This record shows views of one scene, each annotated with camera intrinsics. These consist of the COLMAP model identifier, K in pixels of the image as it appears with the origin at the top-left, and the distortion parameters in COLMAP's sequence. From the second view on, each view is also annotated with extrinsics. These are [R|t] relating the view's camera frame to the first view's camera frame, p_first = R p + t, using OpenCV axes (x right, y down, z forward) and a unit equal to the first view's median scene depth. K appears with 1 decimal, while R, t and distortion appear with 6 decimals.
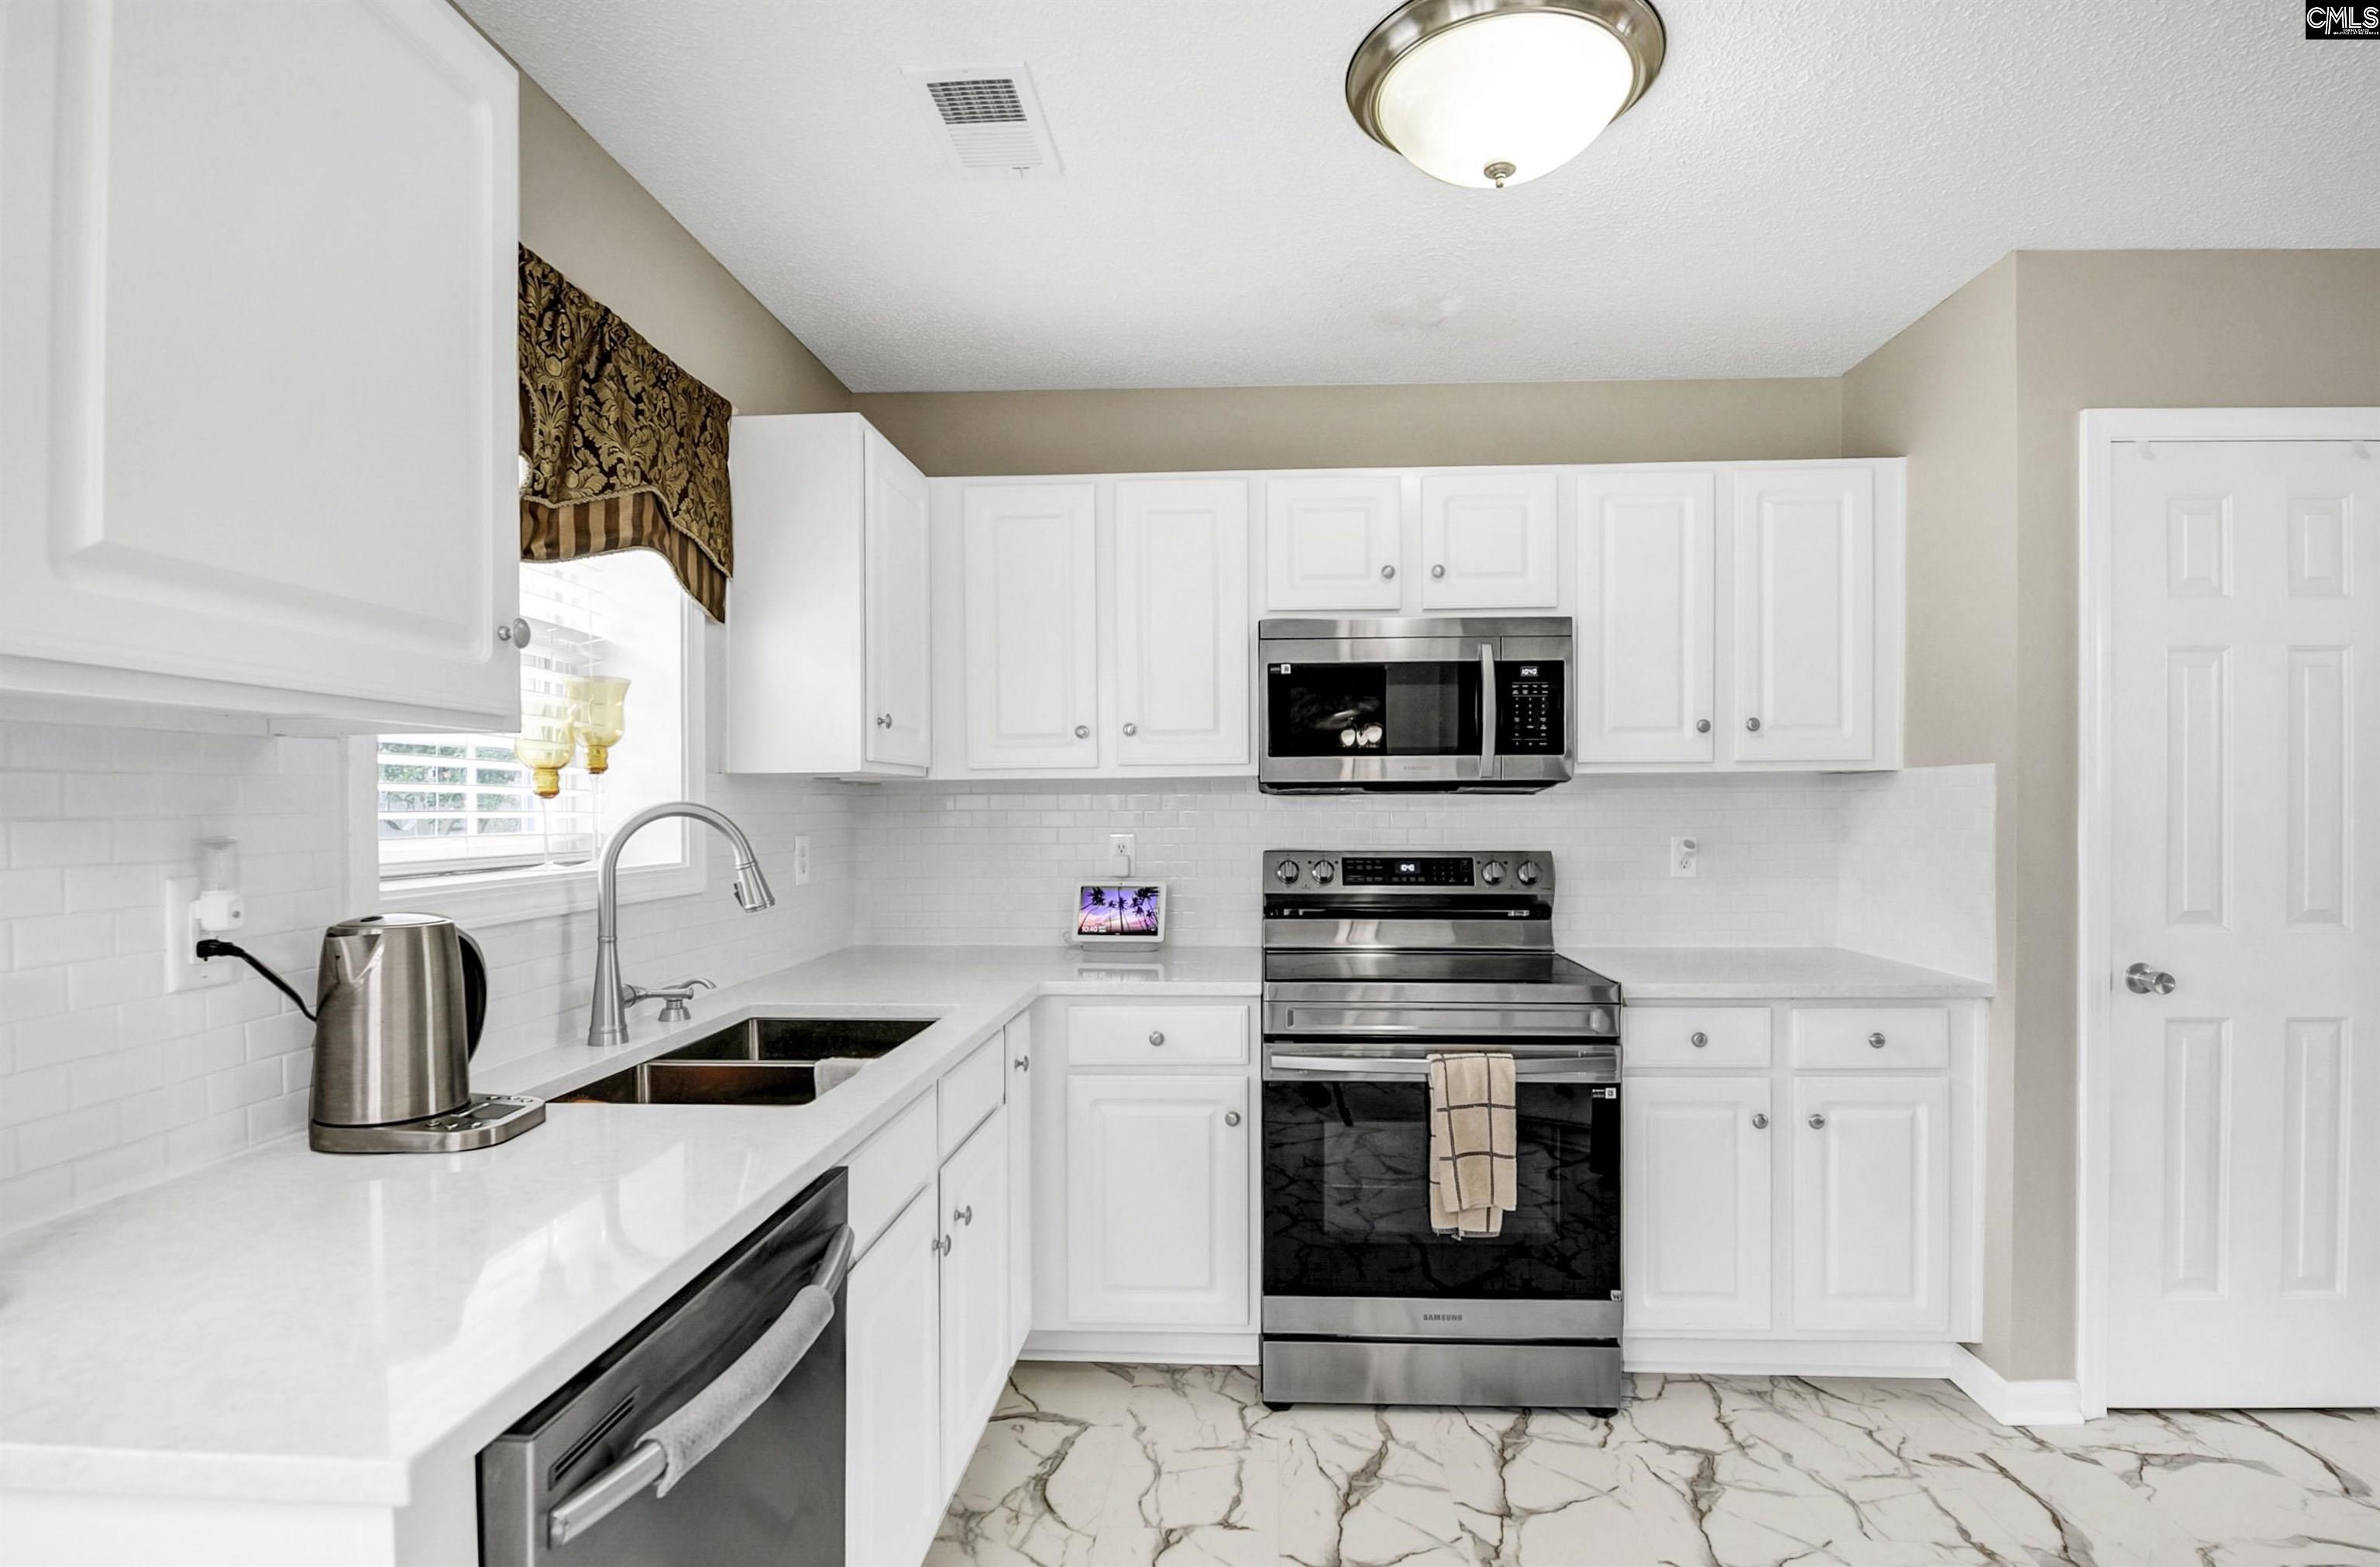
lens RADIAL K [[1119.2, 0, 1201.4], [0, 1119.2, 806.8], [0, 0, 1]] dist [-0.023731, -0.000129]
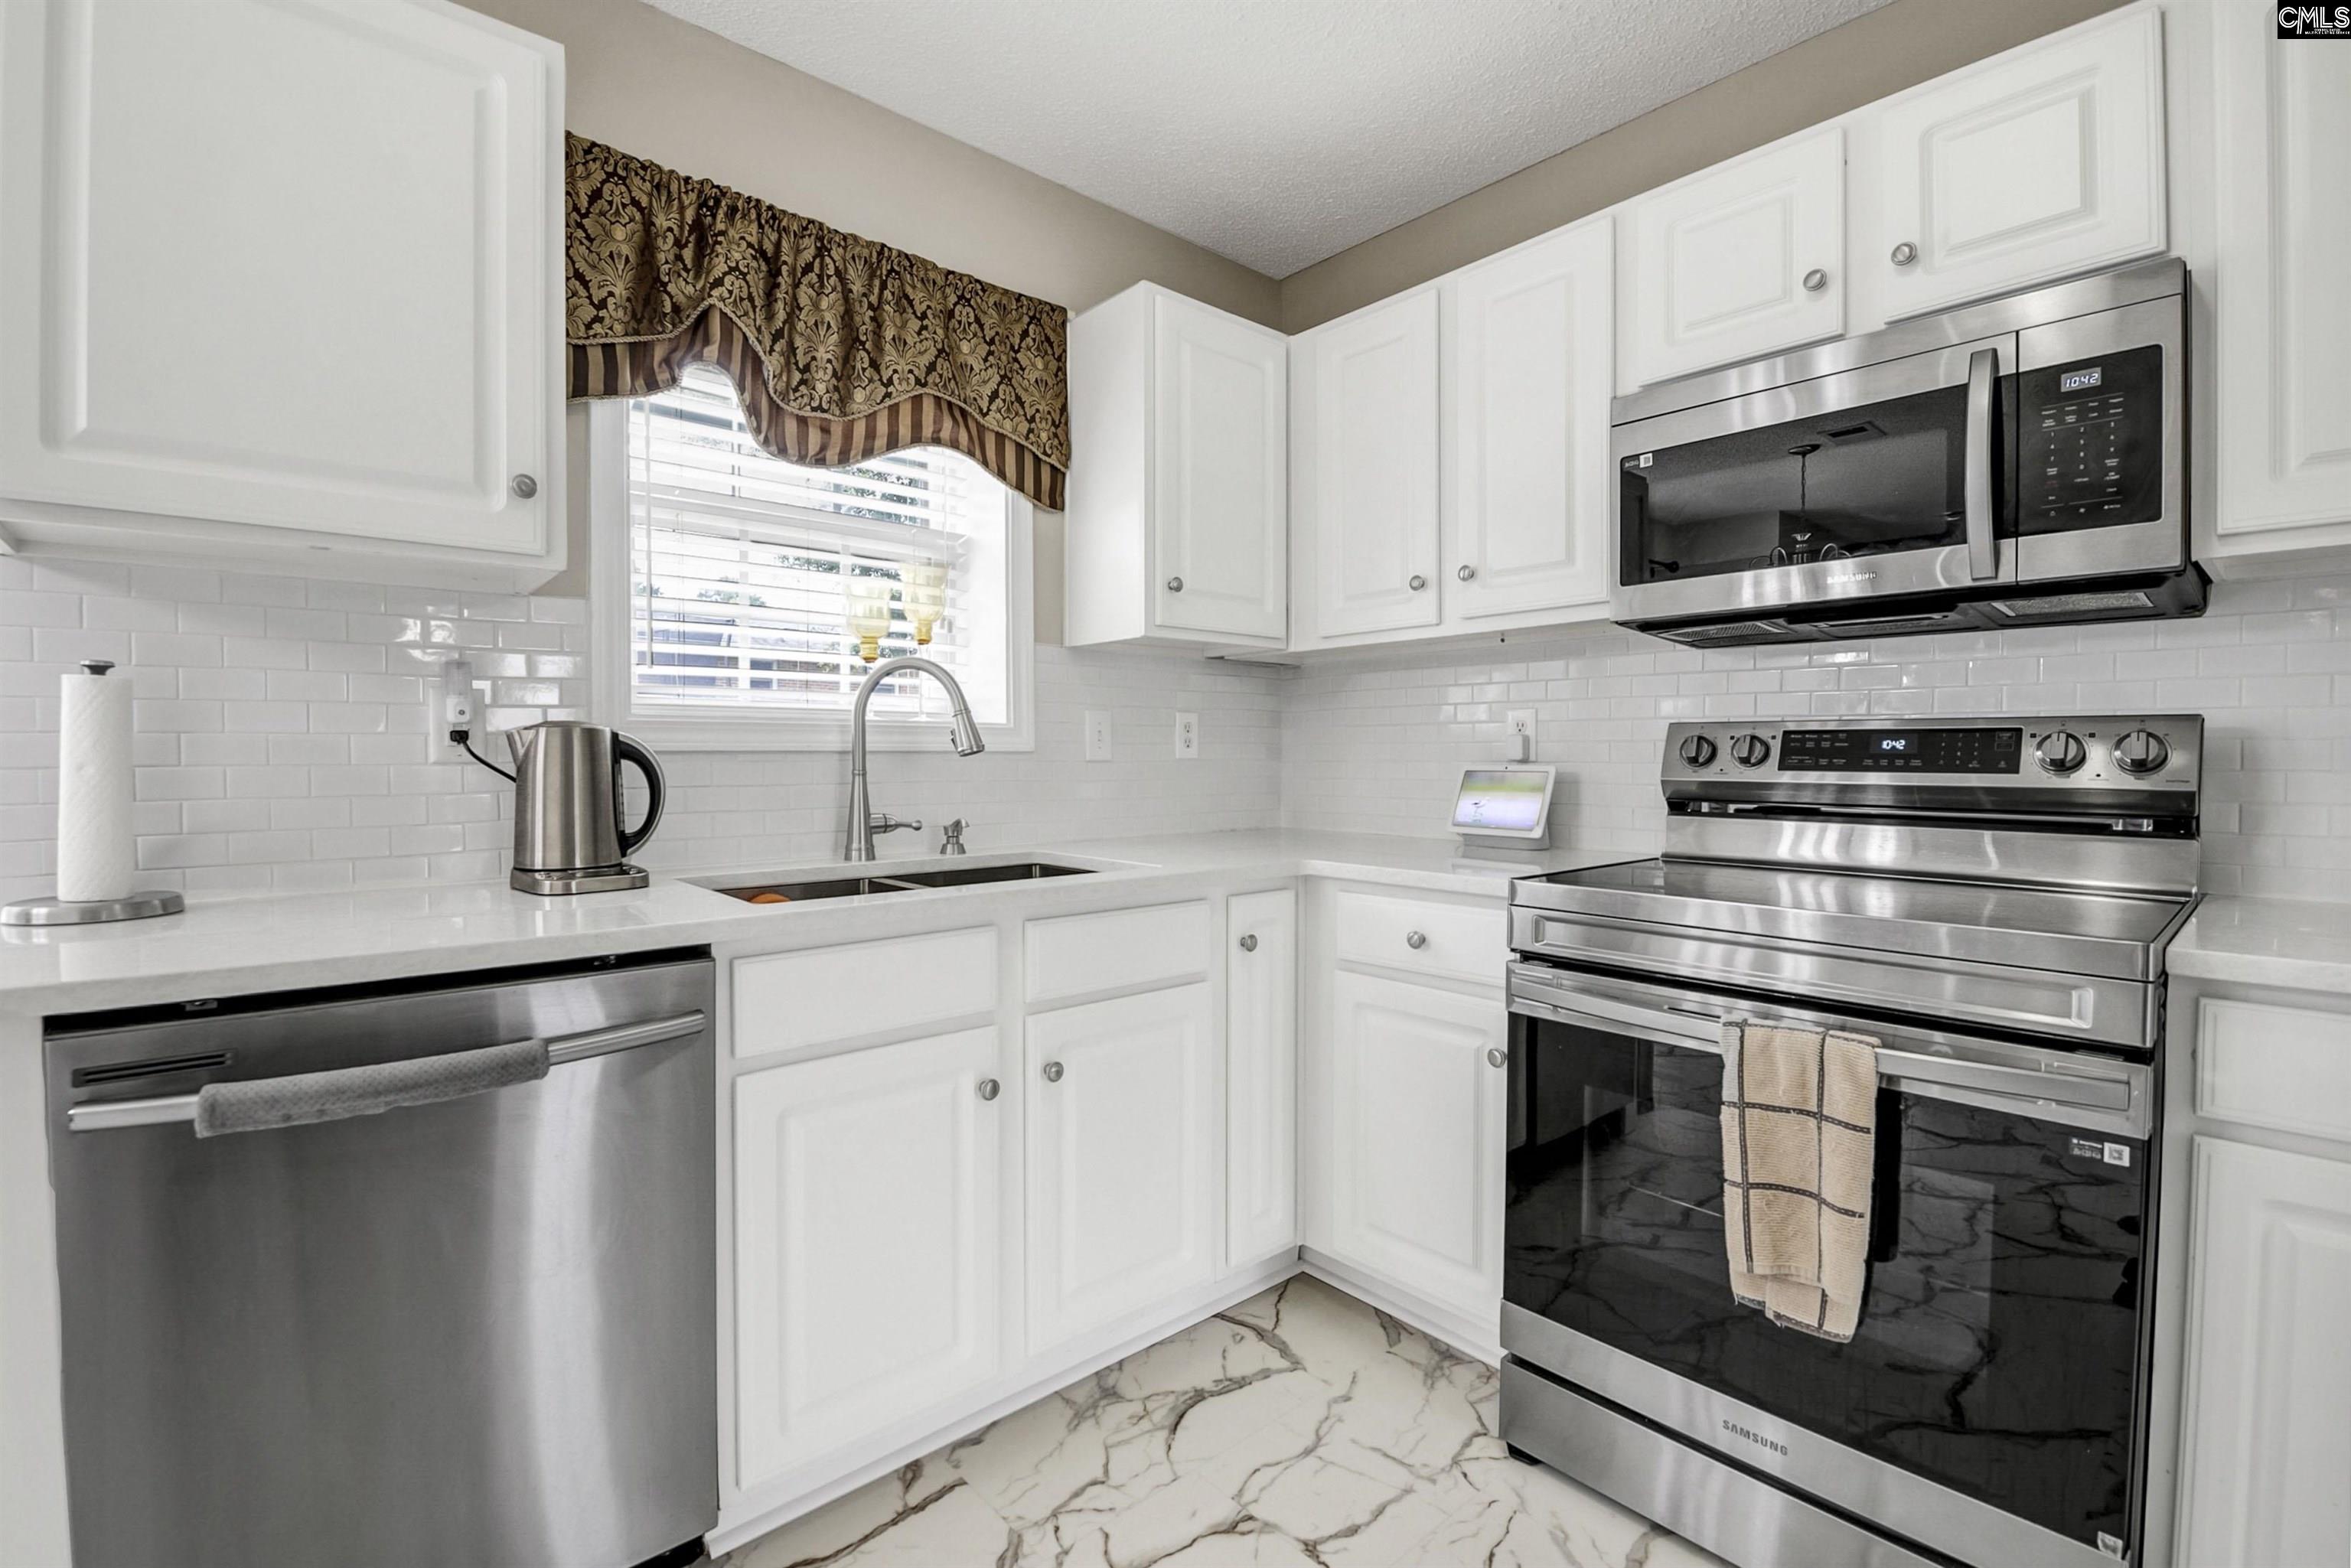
lens RADIAL K [[1026.7, 0, 1173.5], [0, 1026.7, 772.2], [0, 0, 1]] dist [-0.000460, -0.018363]
pose [[0.698743, 0.017781, -0.715152, 0.383636], [-0.004415, 0.999779, 0.020544, 0.073454], [0.715360, -0.011198, 0.698667, 0.365295]]
